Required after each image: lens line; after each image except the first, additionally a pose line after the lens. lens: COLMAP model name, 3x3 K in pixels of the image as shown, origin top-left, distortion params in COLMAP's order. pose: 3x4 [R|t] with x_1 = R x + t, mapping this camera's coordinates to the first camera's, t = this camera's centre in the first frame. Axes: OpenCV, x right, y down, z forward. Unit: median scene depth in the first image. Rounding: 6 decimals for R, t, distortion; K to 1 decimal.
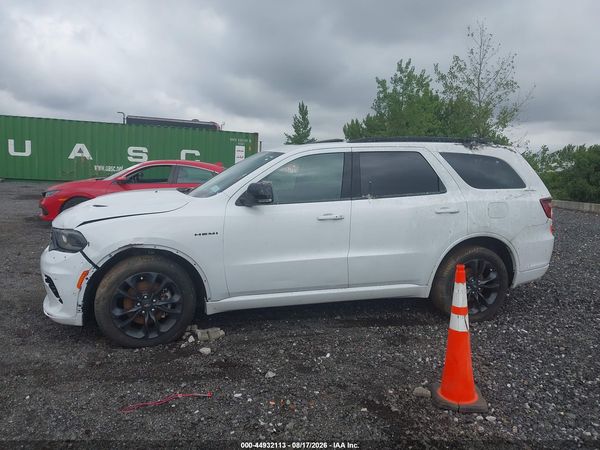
lens RADIAL K [[483.5, 0, 300.0], [0, 483.5, 225.0], [0, 0, 1]] dist [0.002637, -0.002920]
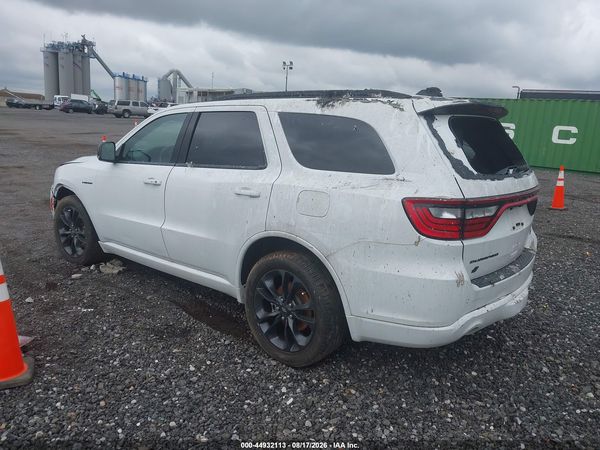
lens RADIAL K [[473.8, 0, 304.1], [0, 473.8, 226.3], [0, 0, 1]] dist [0.042572, -0.045583]
pose [[0.576158, 0.172422, -0.798945, 0.932714], [-0.136242, 0.984080, 0.114126, -0.072899], [0.805904, 0.043095, 0.590476, 0.652481]]
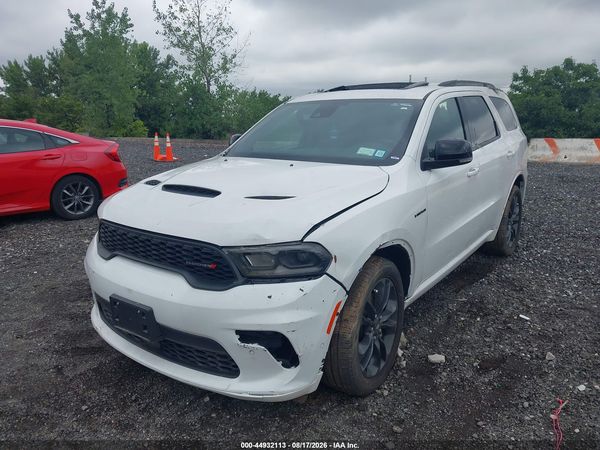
lens RADIAL K [[473.8, 0, 304.1], [0, 473.8, 226.3], [0, 0, 1]] dist [0.042572, -0.045583]
pose [[0.774987, -0.182412, 0.605080, -0.692548], [0.113740, 0.982063, 0.150381, -0.081017], [-0.621658, -0.047721, 0.781834, 0.469073]]
